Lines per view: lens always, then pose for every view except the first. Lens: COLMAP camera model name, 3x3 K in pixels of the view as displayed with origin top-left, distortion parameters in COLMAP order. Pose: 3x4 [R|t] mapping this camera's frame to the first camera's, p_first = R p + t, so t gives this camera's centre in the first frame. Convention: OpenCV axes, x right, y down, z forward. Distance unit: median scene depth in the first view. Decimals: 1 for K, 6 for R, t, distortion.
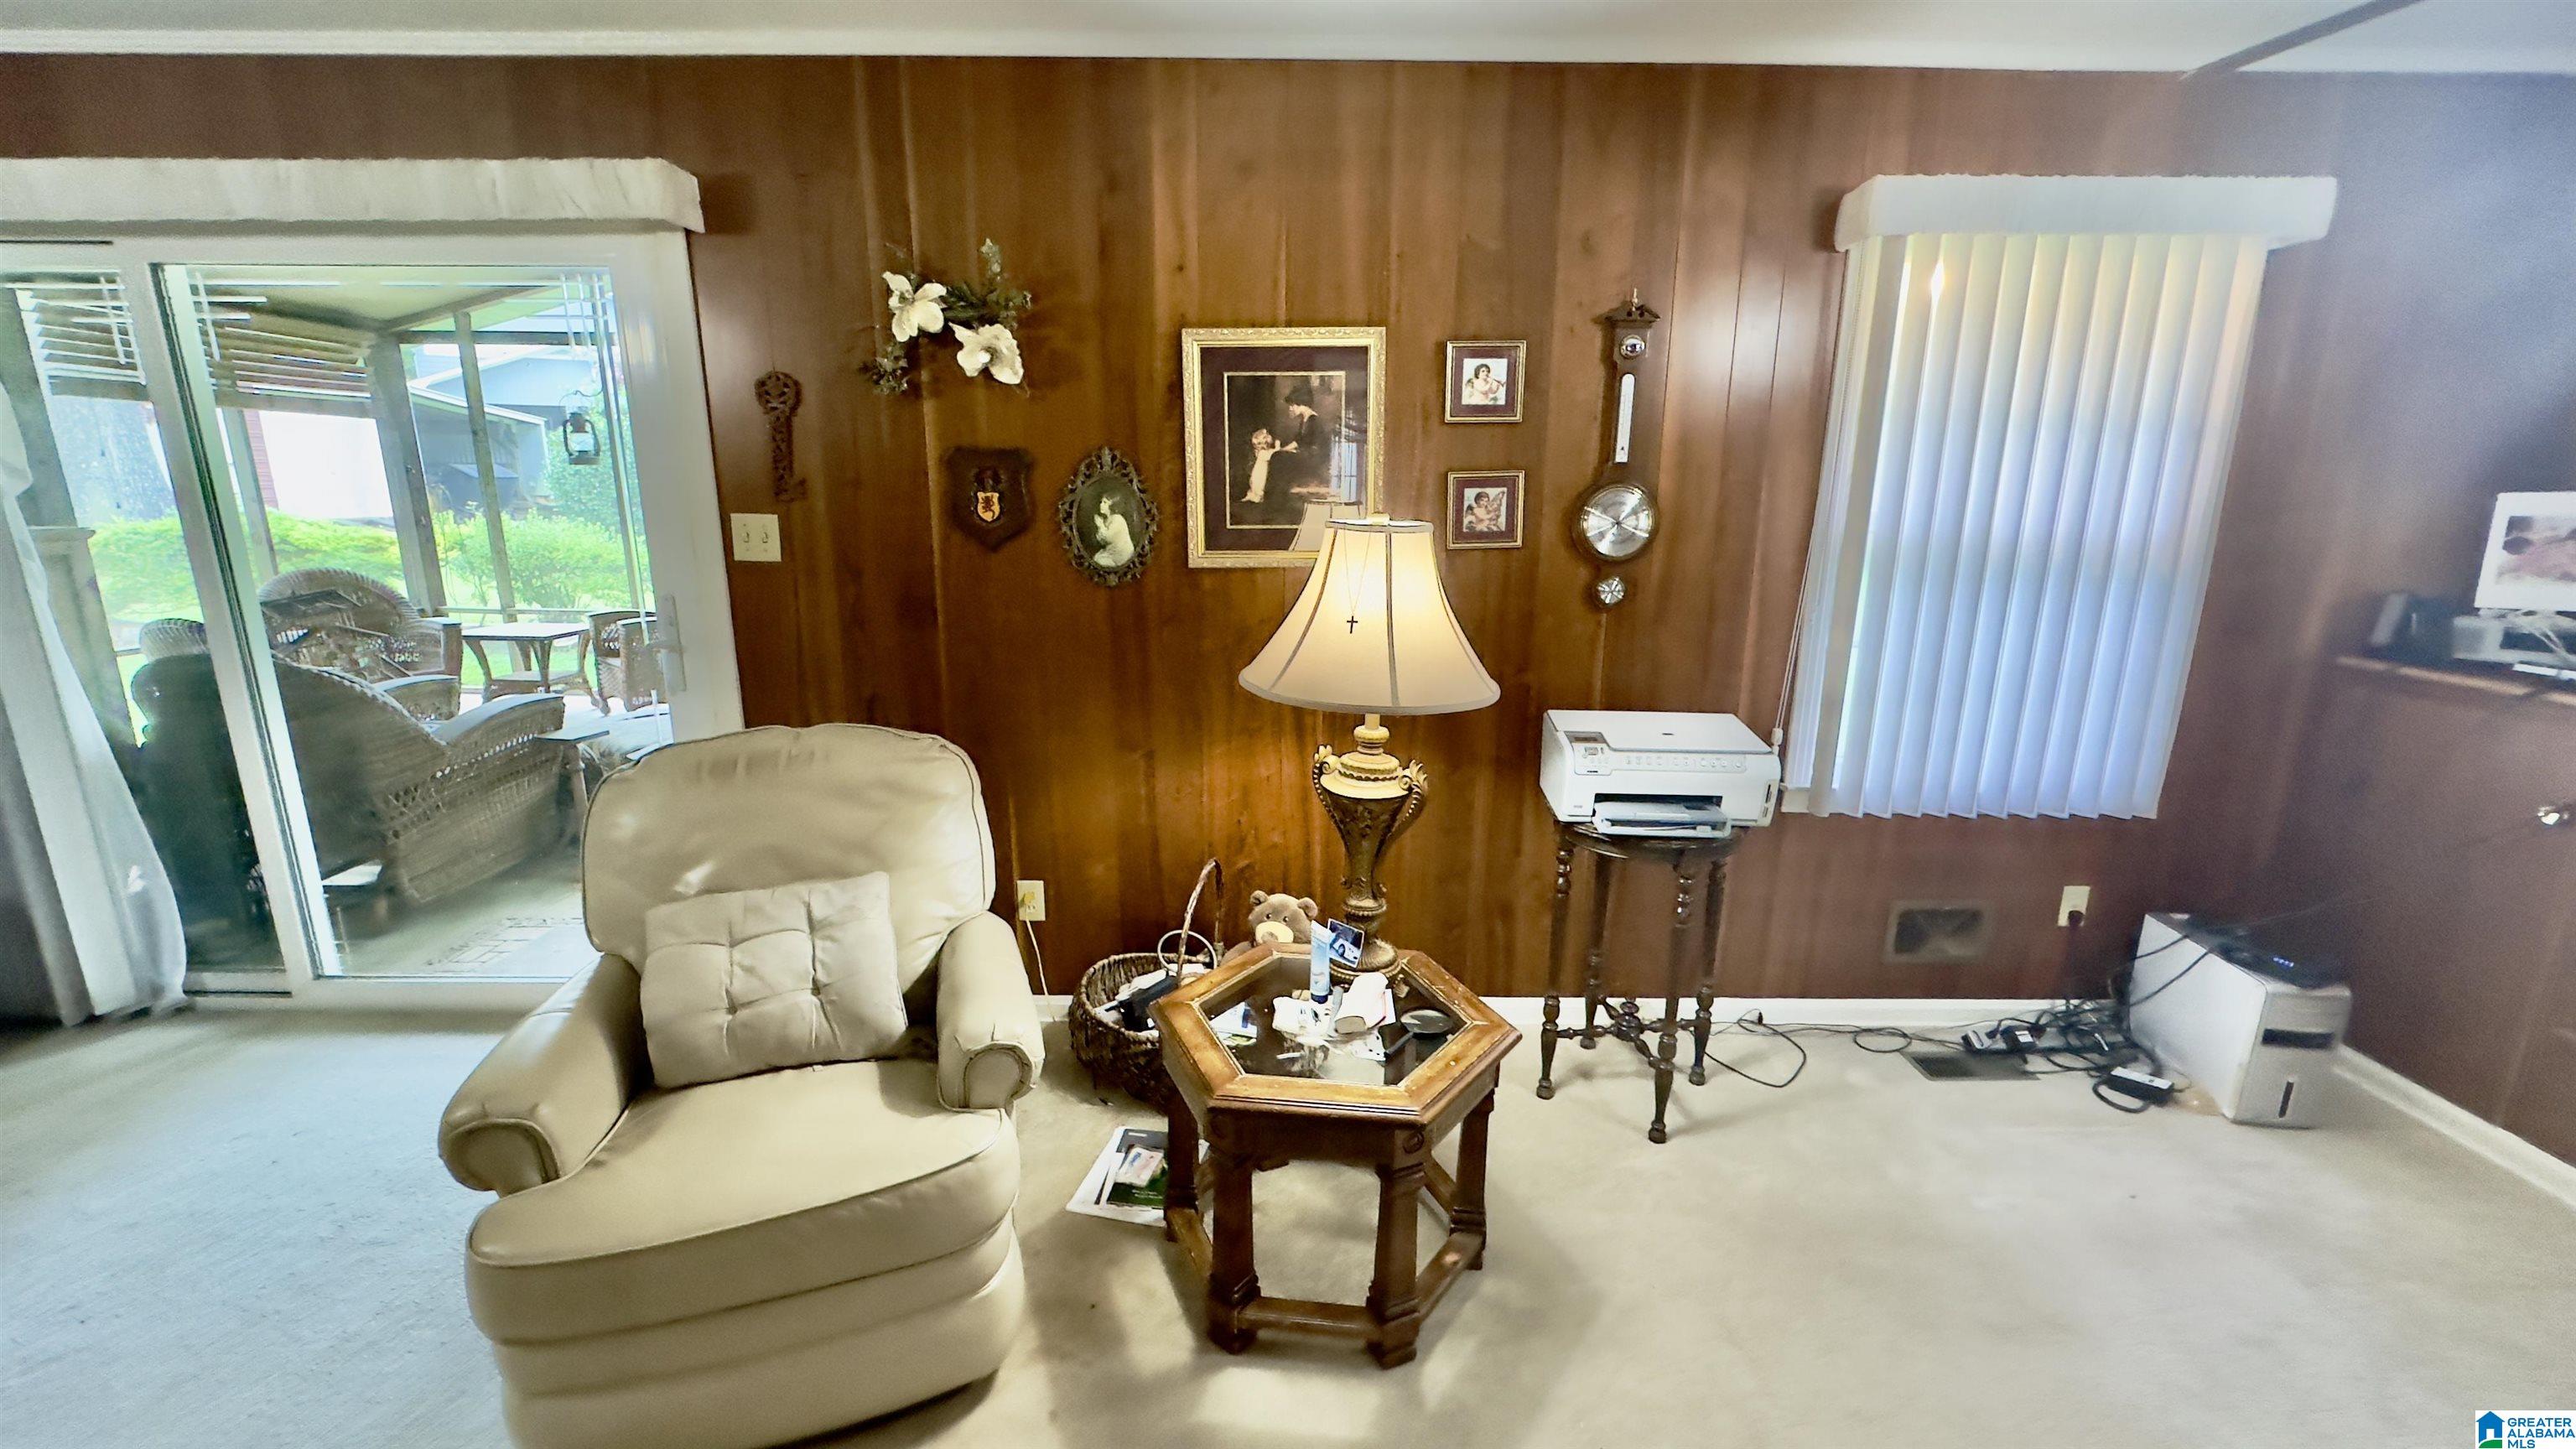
lens RADIAL K [[1015.9, 0, 1286.9], [0, 1015.9, 732.1], [0, 0, 1]] dist [-0.001775, -0.000190]
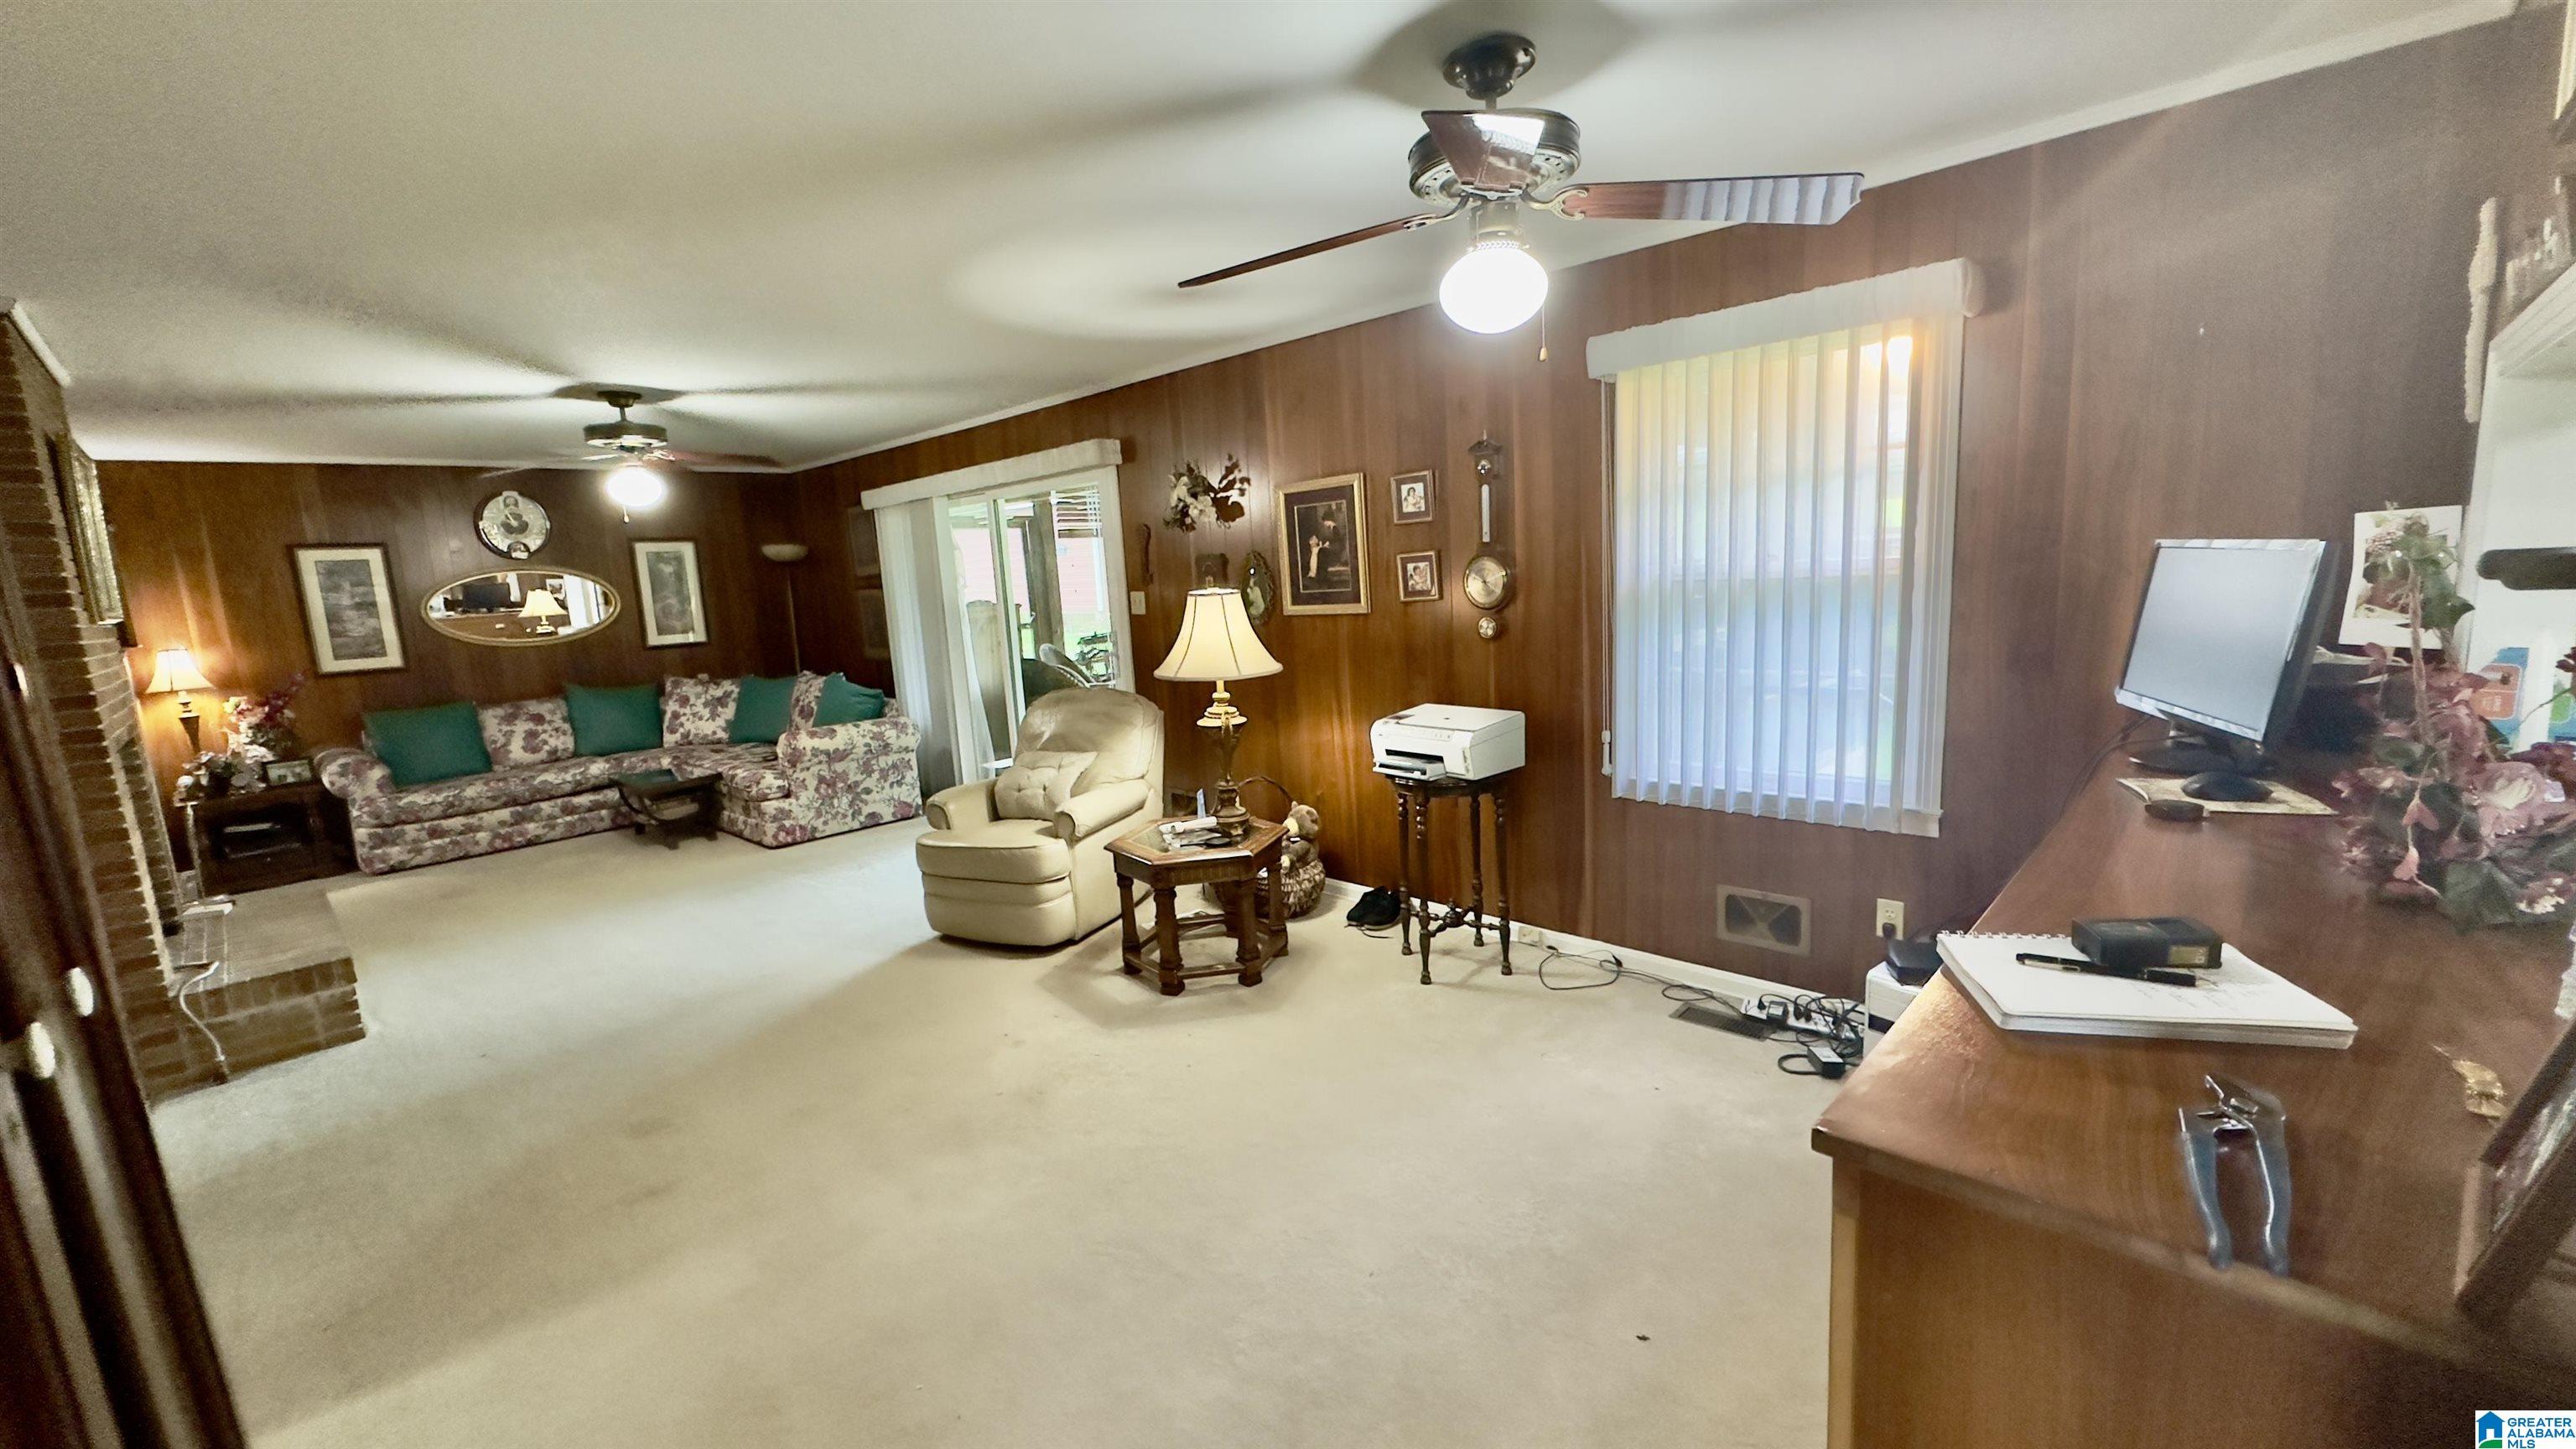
lens RADIAL K [[1015.9, 0, 1279.4], [0, 1015.9, 725.9], [0, 0, 1]] dist [-0.001775, -0.000190]
pose [[0.709367, 0.064746, -0.701859, 1.182828], [-0.105732, 0.994279, -0.015141, 0.059501], [0.696864, 0.084949, 0.712155, -0.256966]]
